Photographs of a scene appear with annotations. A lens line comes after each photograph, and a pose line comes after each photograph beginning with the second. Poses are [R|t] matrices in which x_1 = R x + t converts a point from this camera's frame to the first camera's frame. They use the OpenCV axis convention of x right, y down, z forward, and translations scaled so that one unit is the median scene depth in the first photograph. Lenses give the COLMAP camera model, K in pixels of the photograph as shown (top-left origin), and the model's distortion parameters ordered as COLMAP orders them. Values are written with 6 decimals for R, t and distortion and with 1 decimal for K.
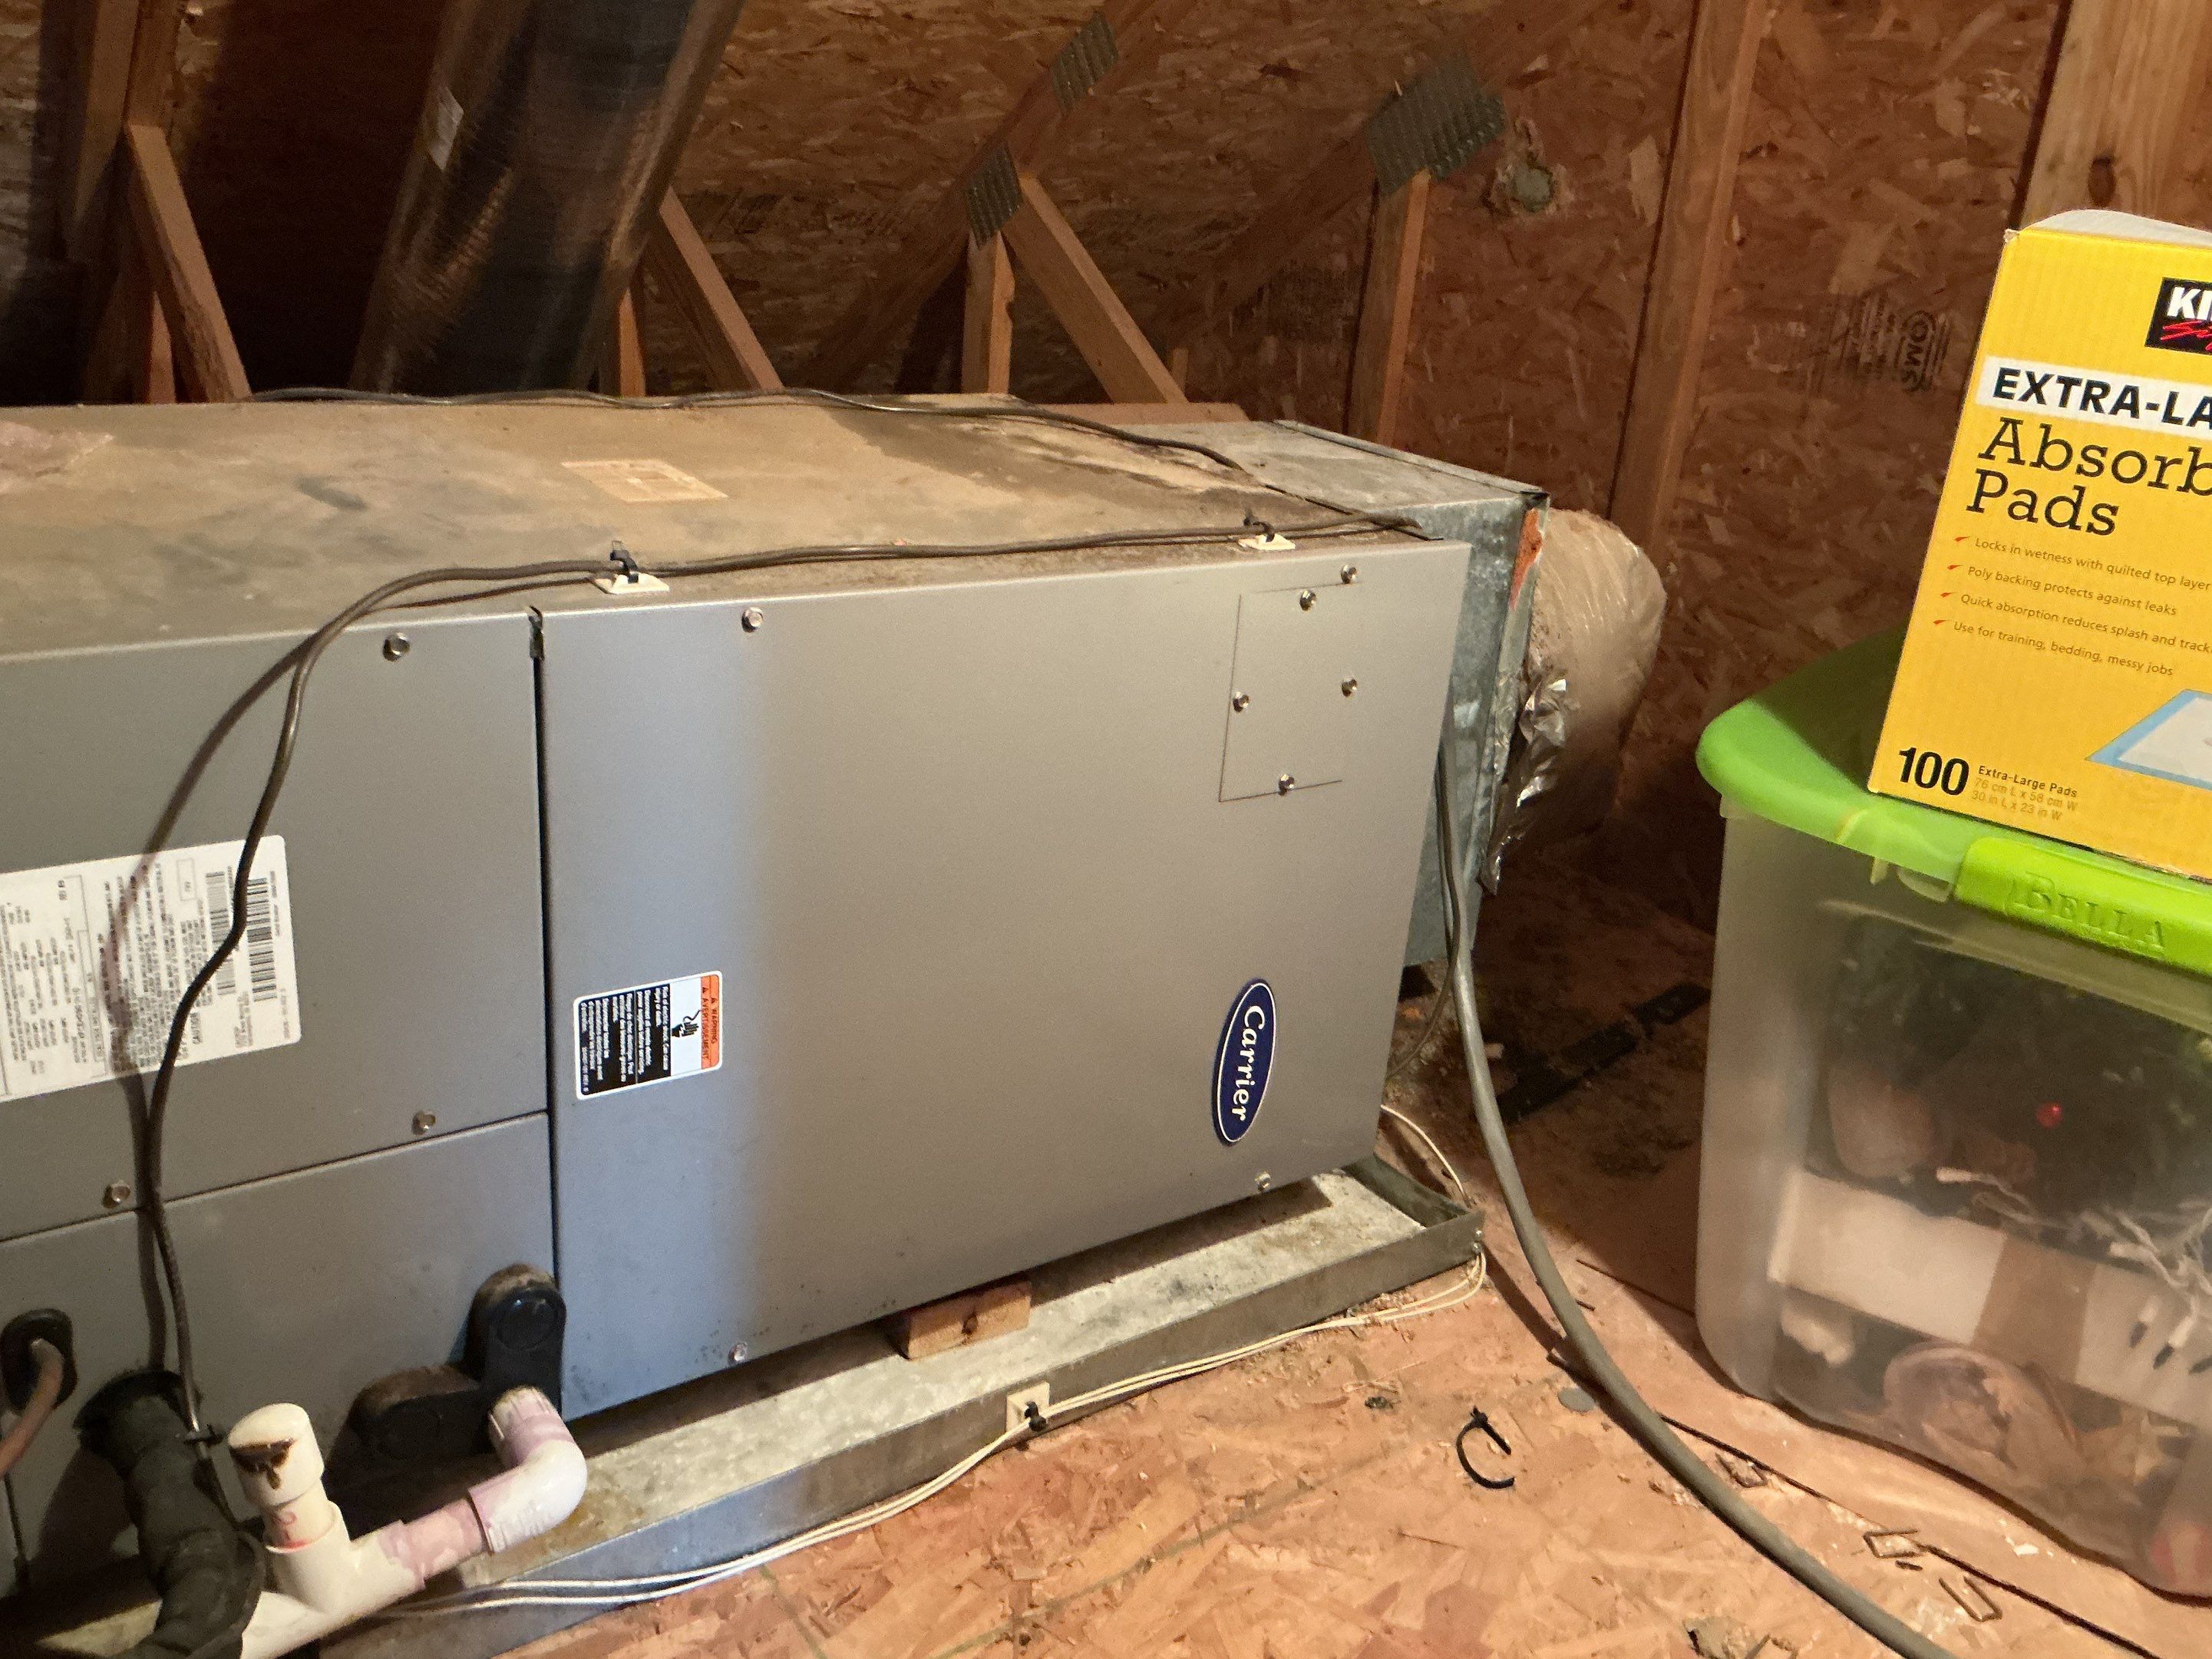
lens RADIAL K [[1841.7, 0, 1121.5], [0, 1841.7, 825.5], [0, 0, 1]] dist [0.100270, -0.178941]
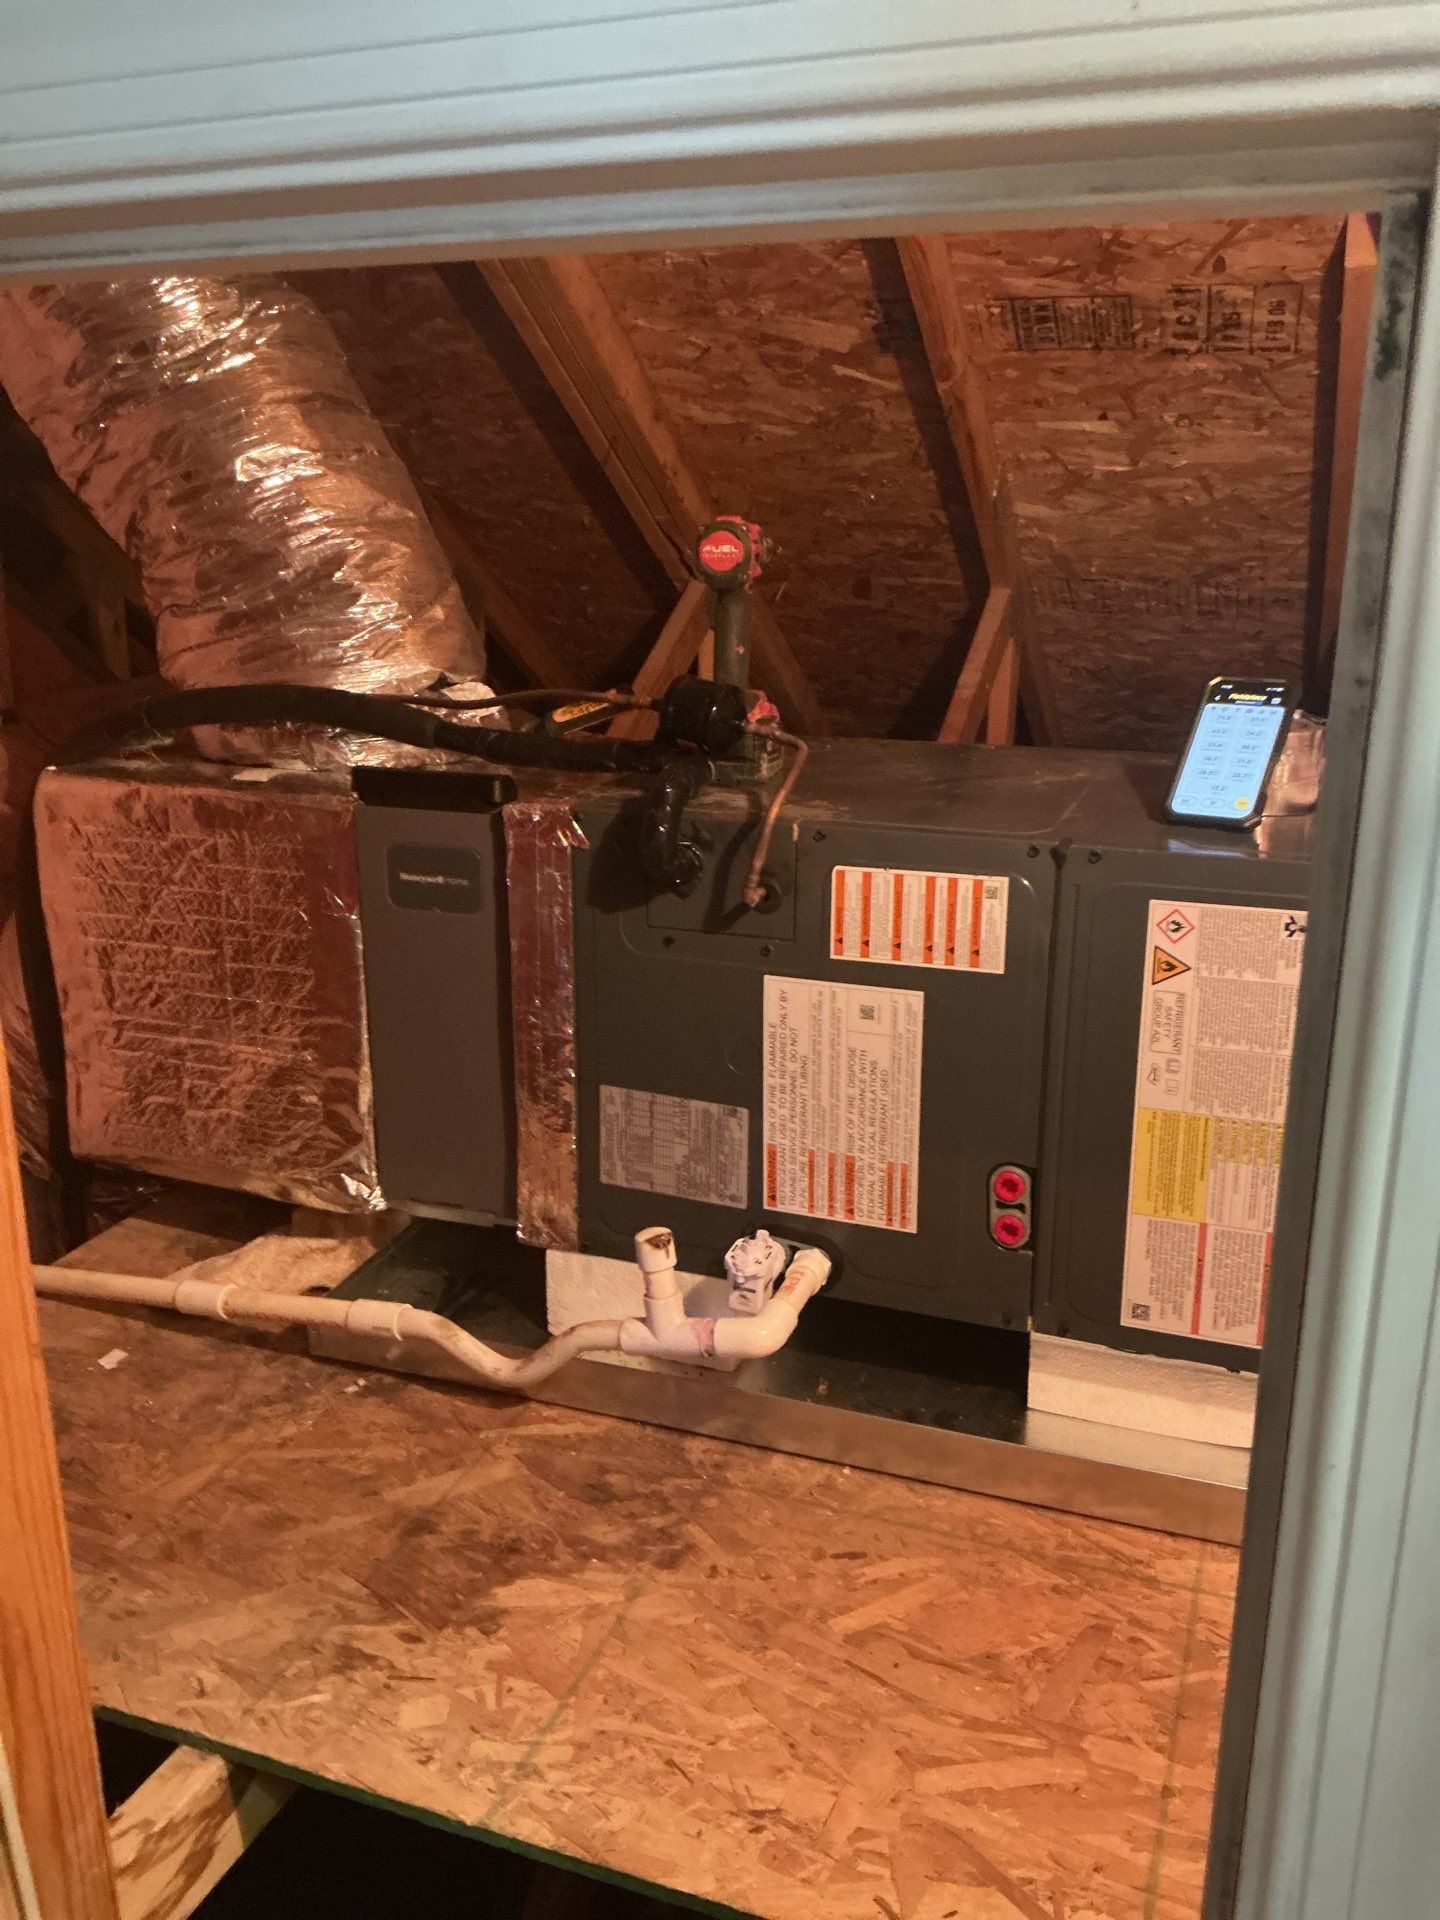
lens RADIAL K [[1600.4, 0, 720.0], [0, 1600.4, 960.0], [0, 0, 1]] dist [0.106788, -0.218005]
pose [[0.563215, 0.157913, -0.811081, 0.543926], [-0.258598, 0.965948, 0.008493, 0.042684], [0.784803, 0.204961, 0.584873, -0.180422]]
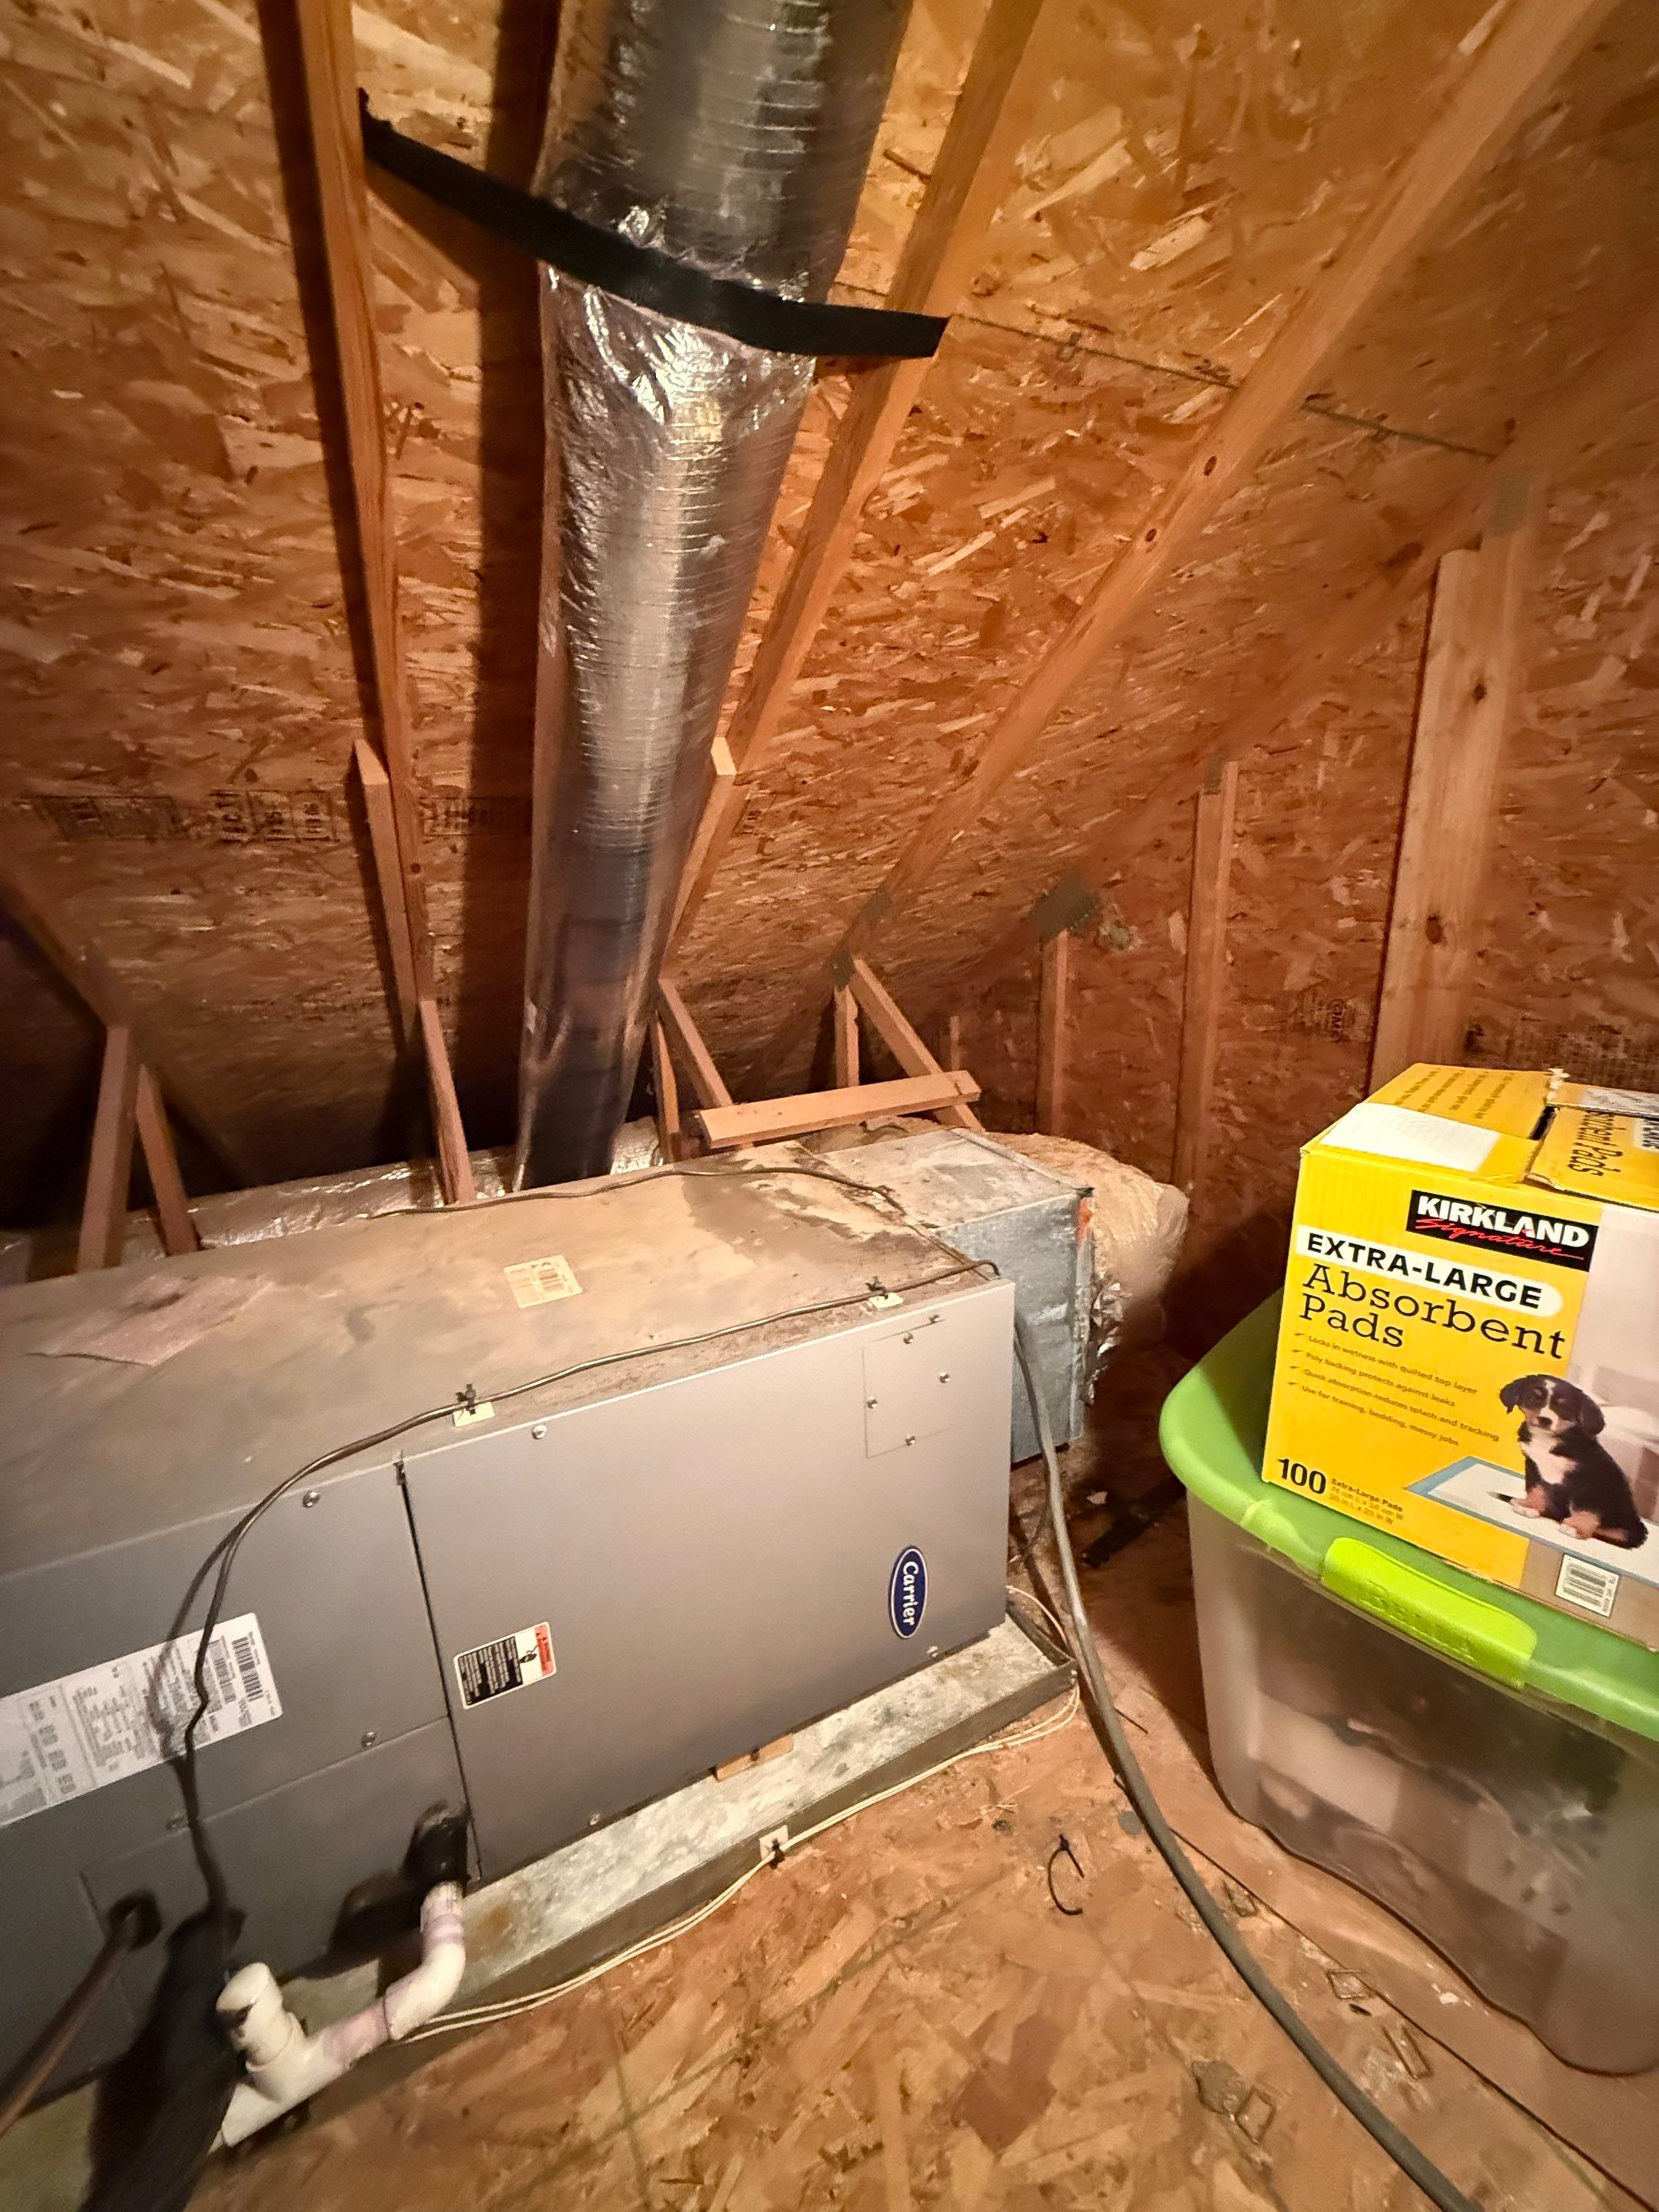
lens RADIAL K [[891.6, 0, 835.1], [0, 891.6, 1101.9], [0, 0, 1]] dist [0.003070, 0.000507]
pose [[0.983978, -0.074928, -0.161784, 0.179125], [0.058307, 0.992746, -0.105146, -0.249487], [0.168488, 0.094029, 0.981209, 0.171471]]
